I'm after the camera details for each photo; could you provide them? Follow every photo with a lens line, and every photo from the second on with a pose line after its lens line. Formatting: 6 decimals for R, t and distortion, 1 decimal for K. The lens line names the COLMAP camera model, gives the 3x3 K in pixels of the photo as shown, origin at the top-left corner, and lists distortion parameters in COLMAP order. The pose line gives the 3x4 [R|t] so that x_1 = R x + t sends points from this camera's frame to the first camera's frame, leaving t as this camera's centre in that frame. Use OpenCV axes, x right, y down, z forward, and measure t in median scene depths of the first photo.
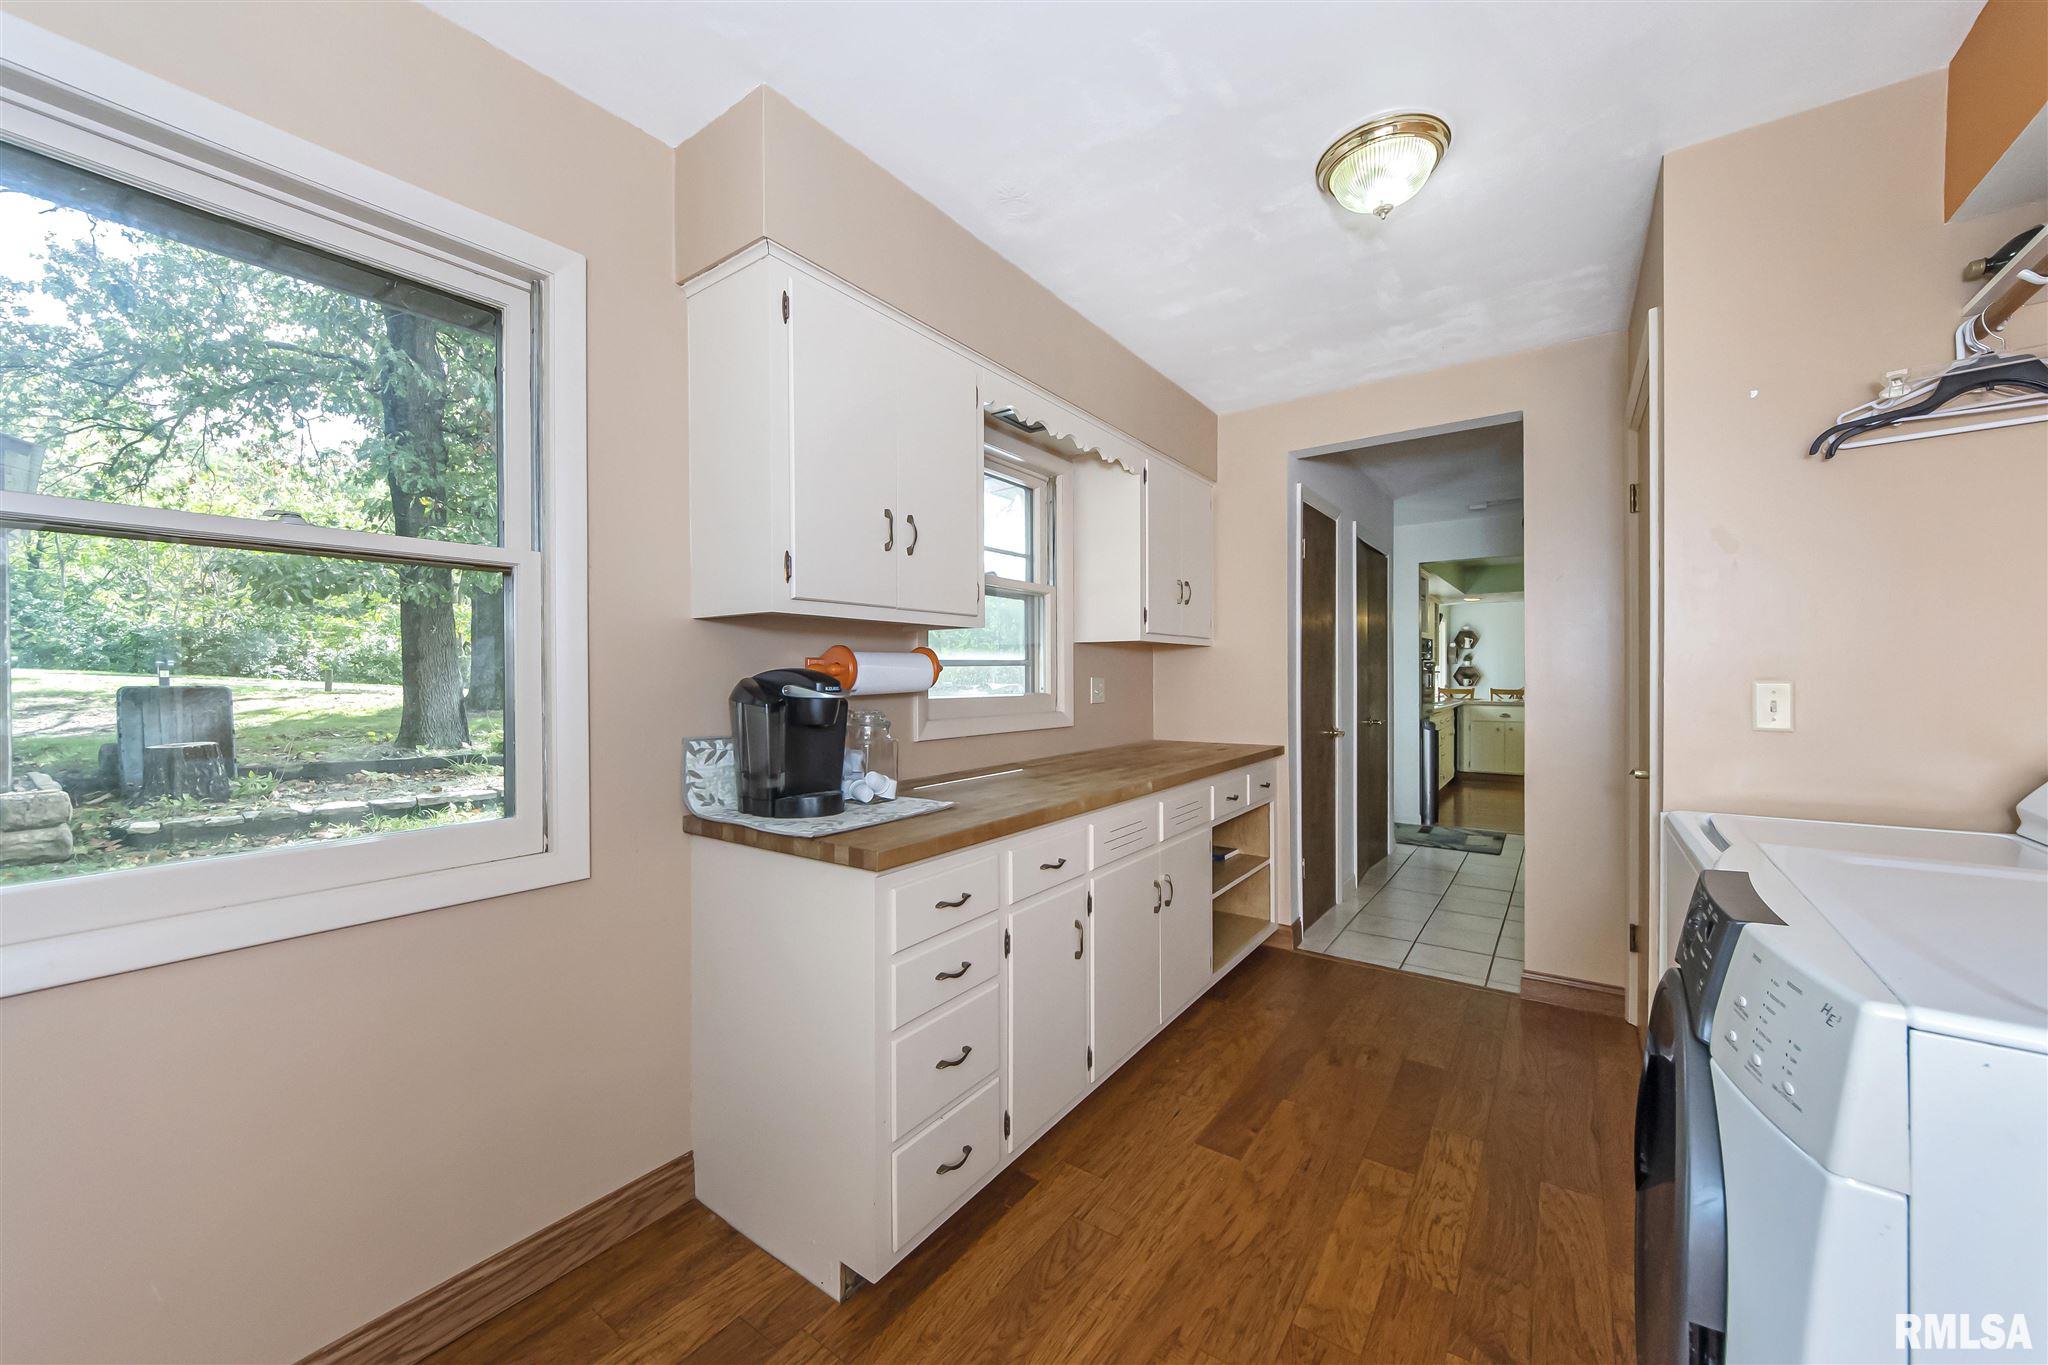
lens RADIAL K [[762.6, 0, 1028.9], [0, 762.6, 683.6], [0, 0, 1]] dist [-0.003124, -0.000201]
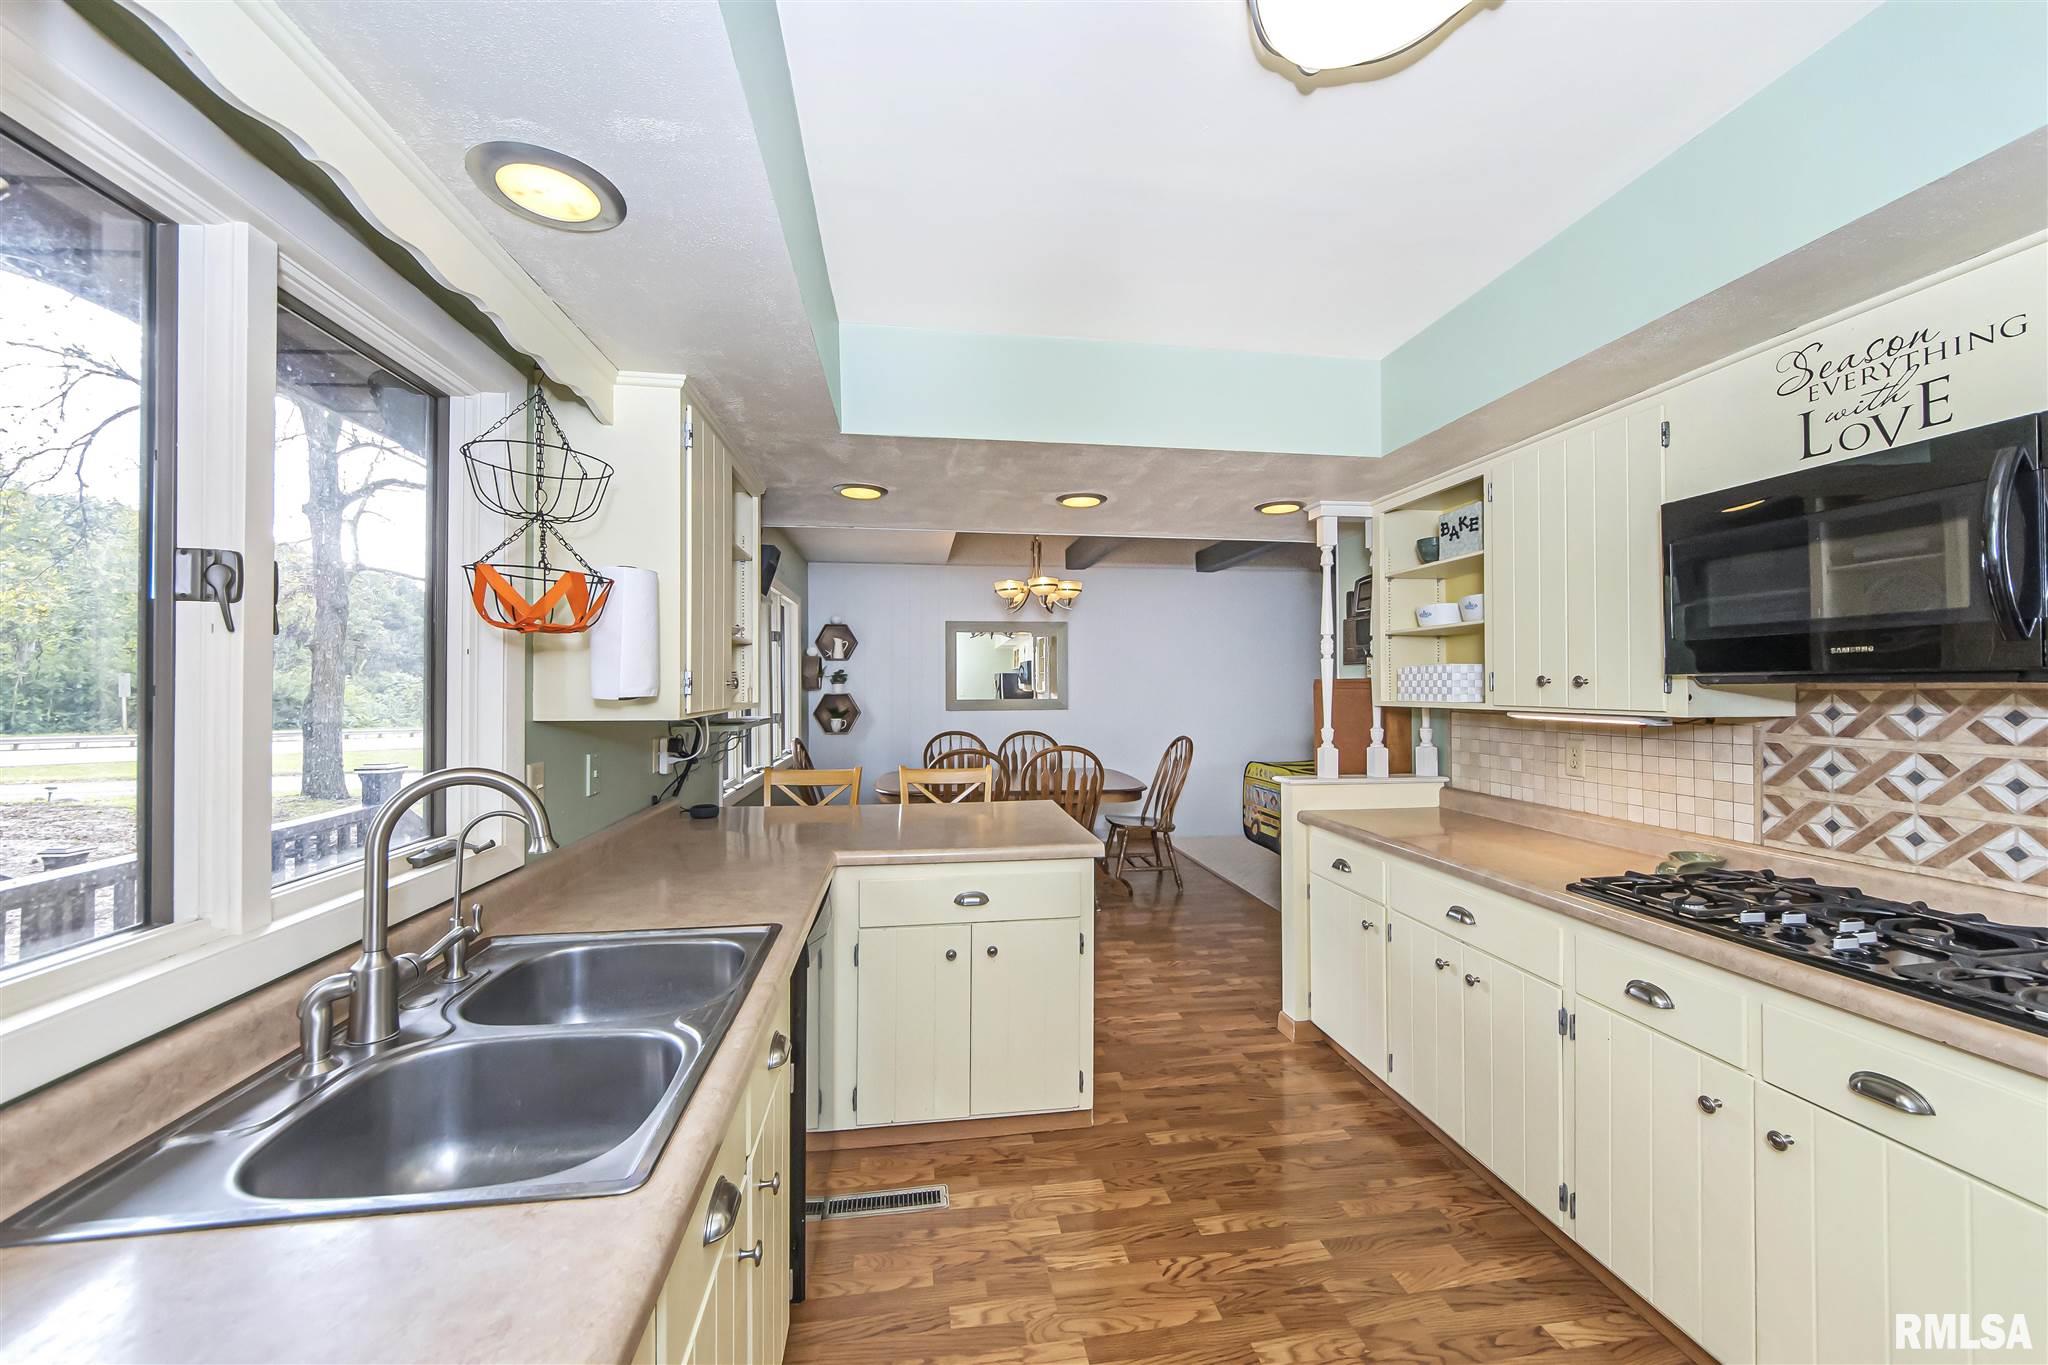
lens RADIAL K [[762.6, 0, 1025.5], [0, 762.6, 685.5], [0, 0, 1]] dist [-0.003124, -0.000201]
pose [[0.717479, 0.011670, 0.696483, 0.311857], [0.005788, 0.999725, -0.022714, -0.016344], [-0.696556, 0.020328, 0.717214, 0.549939]]
